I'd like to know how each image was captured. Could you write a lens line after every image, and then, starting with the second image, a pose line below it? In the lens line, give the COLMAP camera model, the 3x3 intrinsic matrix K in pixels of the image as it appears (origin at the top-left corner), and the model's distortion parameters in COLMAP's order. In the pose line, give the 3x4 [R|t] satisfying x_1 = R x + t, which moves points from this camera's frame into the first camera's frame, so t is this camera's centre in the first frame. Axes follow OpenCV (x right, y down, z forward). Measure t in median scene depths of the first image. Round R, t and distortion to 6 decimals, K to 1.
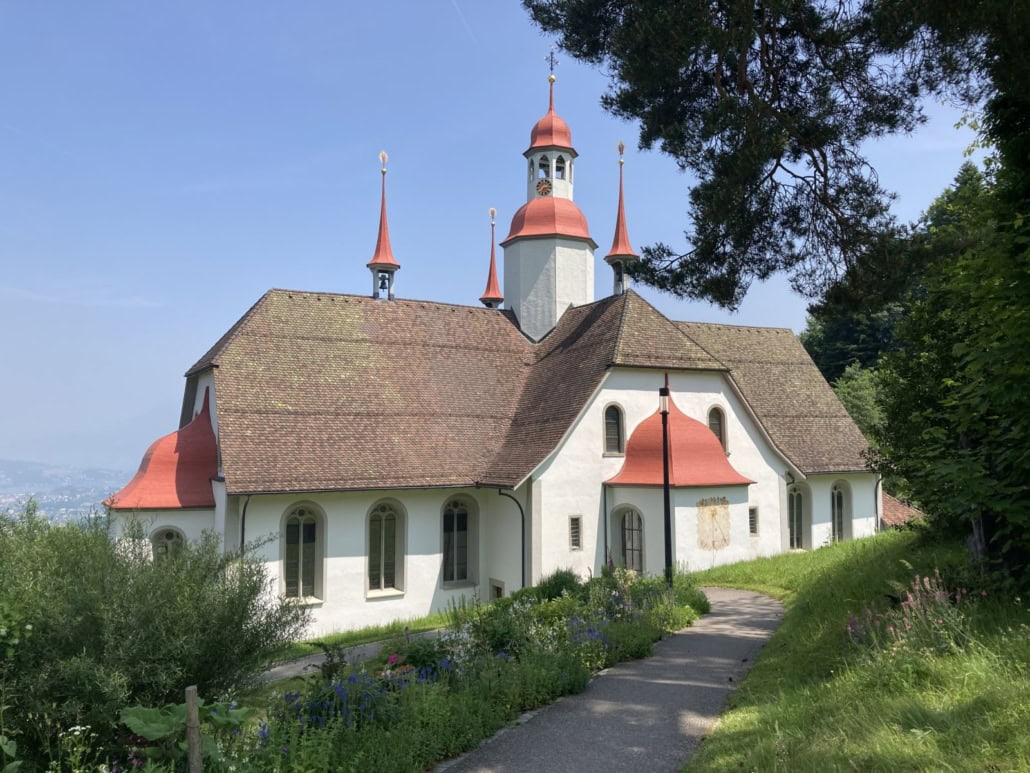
lens RADIAL K [[835.6, 0, 515.0], [0, 835.6, 386.5], [0, 0, 1]] dist [0.060631, -0.002293]
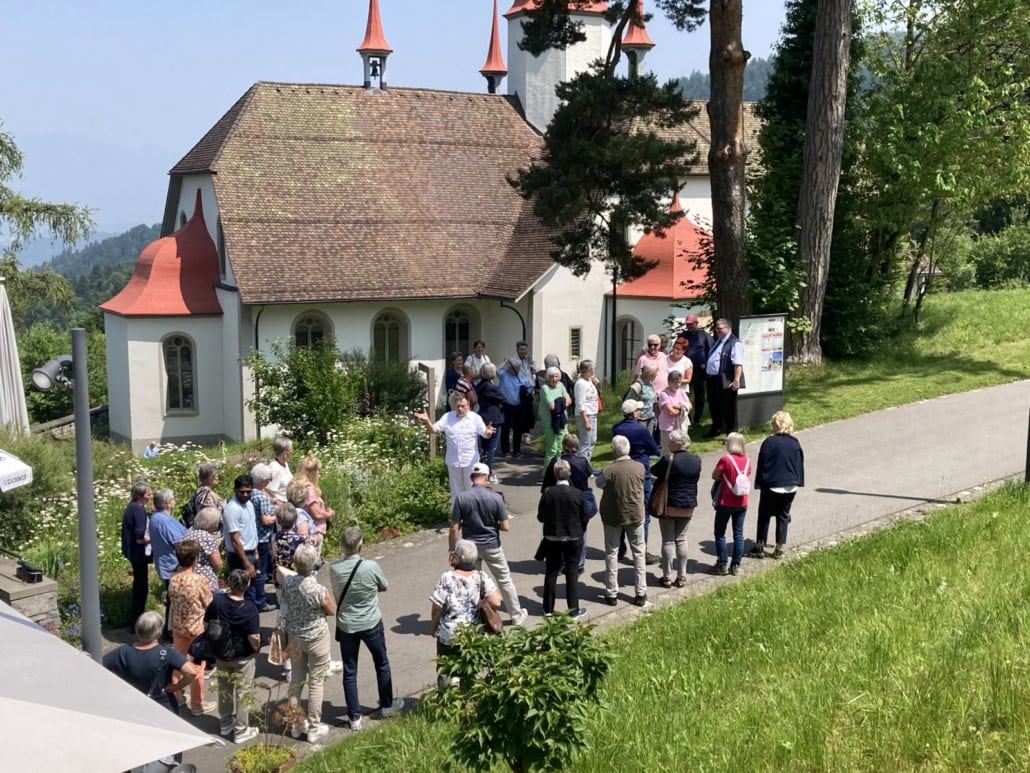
lens RADIAL K [[1265.7, 0, 515.0], [0, 1265.7, 386.5], [0, 0, 1]] dist [0.124378, -0.000677]
pose [[0.999926, 0.009396, -0.007695, 0.009713], [-0.007566, 0.977570, 0.210473, -0.087676], [0.009500, -0.210399, 0.977569, -0.463572]]
